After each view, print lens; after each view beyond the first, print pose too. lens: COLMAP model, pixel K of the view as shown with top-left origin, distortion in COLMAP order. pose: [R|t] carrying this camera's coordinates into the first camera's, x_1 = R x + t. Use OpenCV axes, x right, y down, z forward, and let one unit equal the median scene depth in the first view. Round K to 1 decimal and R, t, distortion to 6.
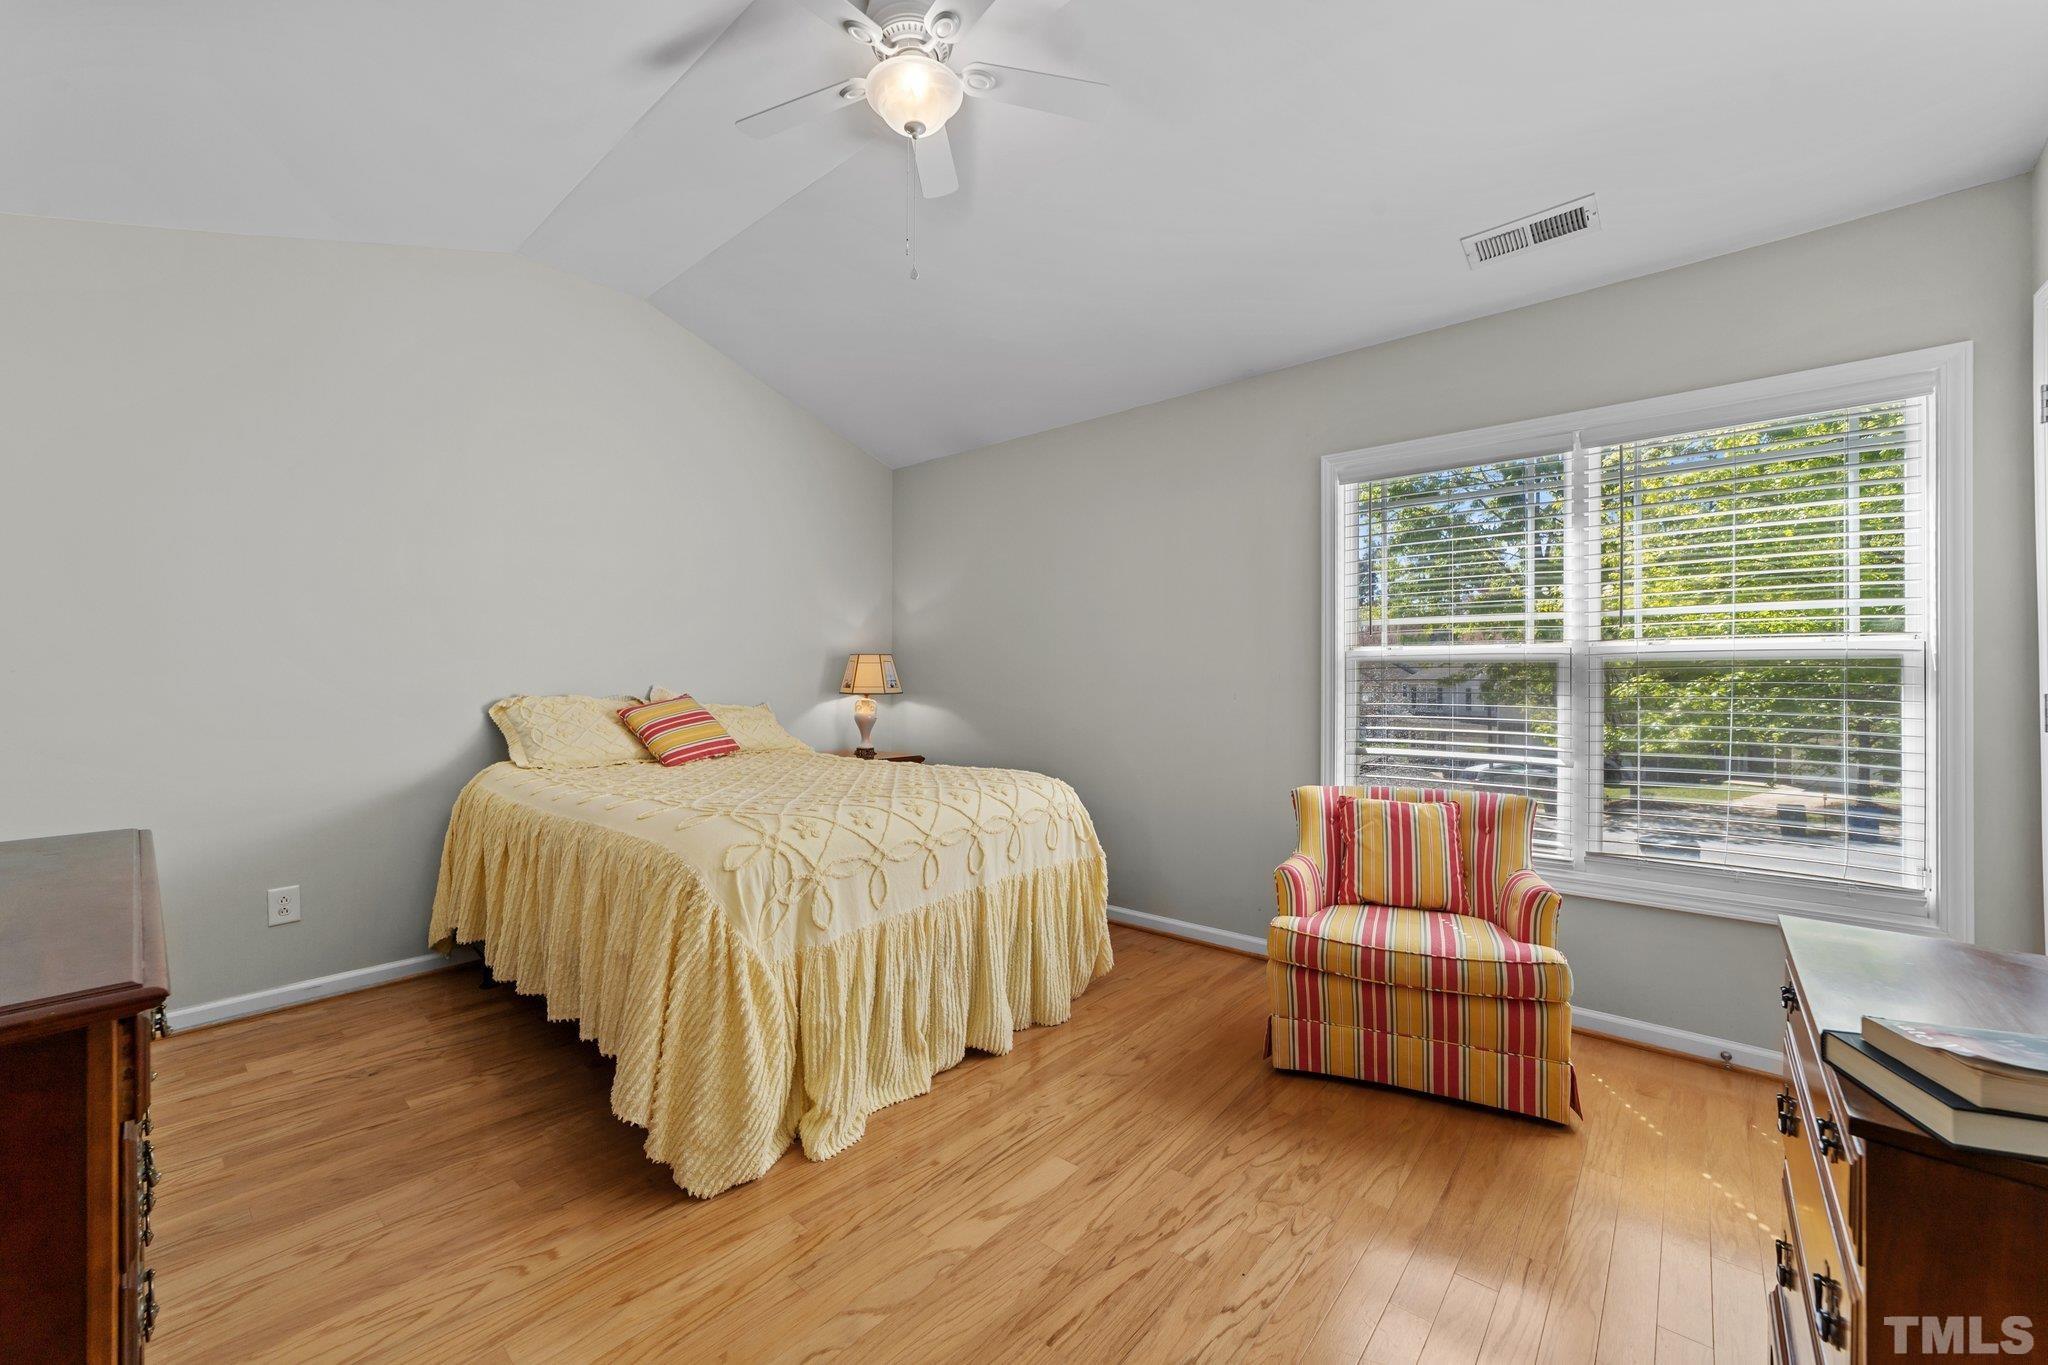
lens RADIAL K [[797.5, 0, 1031.8], [0, 797.5, 687.7], [0, 0, 1]] dist [-0.007950, 0.003463]
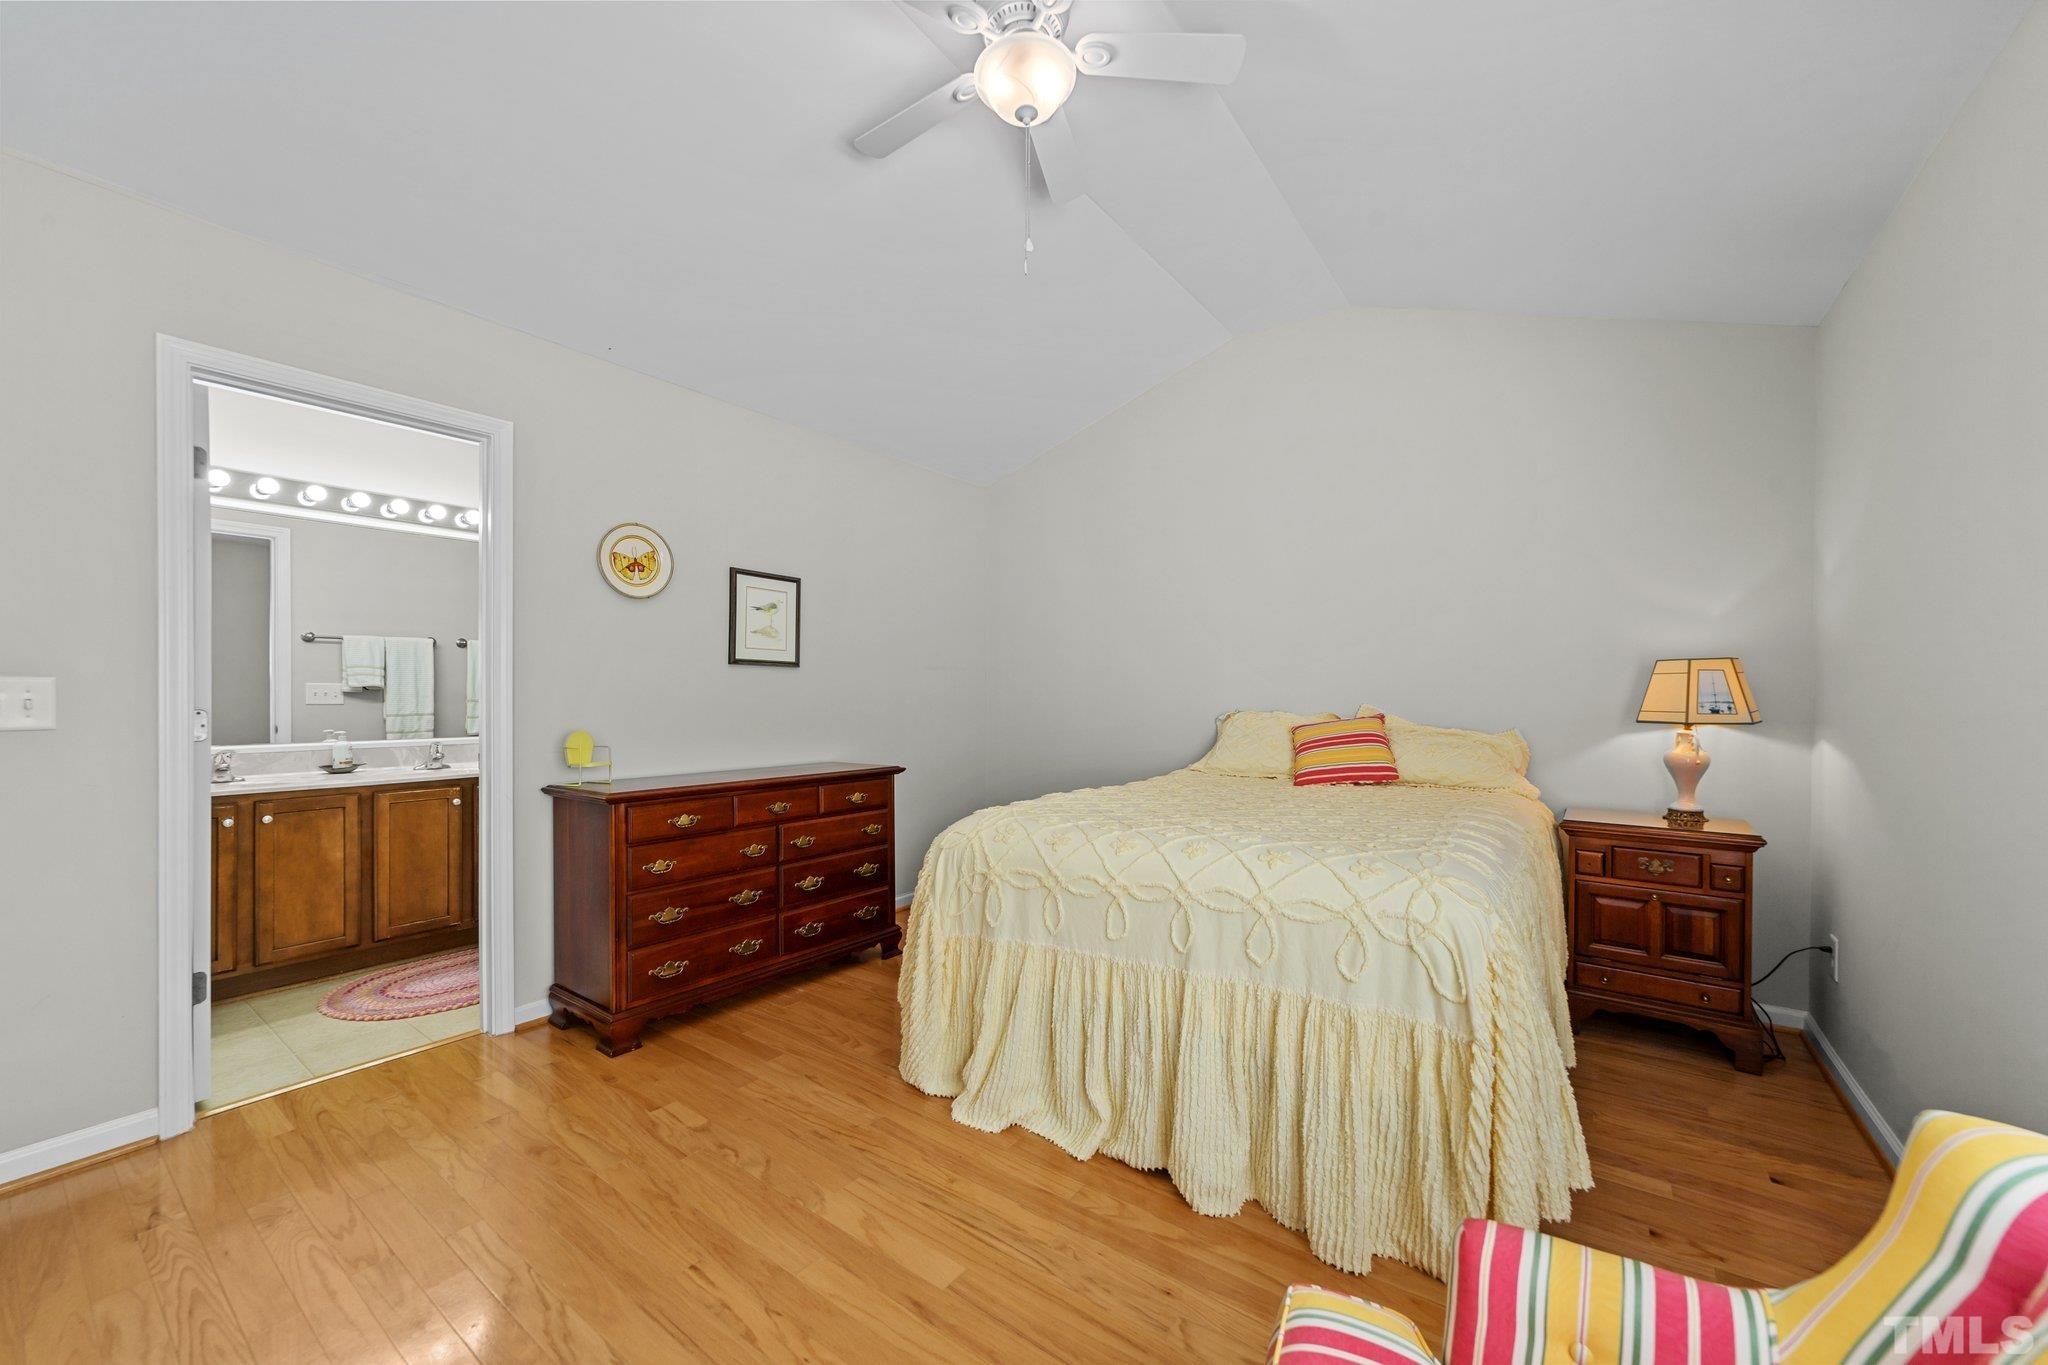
lens RADIAL K [[797.5, 0, 1027.0], [0, 797.5, 691.5], [0, 0, 1]] dist [-0.007950, 0.003463]
pose [[0.070986, -0.000749, -0.997477, 0.778396], [-0.013809, 0.999903, -0.001734, -0.019412], [0.997382, 0.013897, 0.070969, 0.885632]]
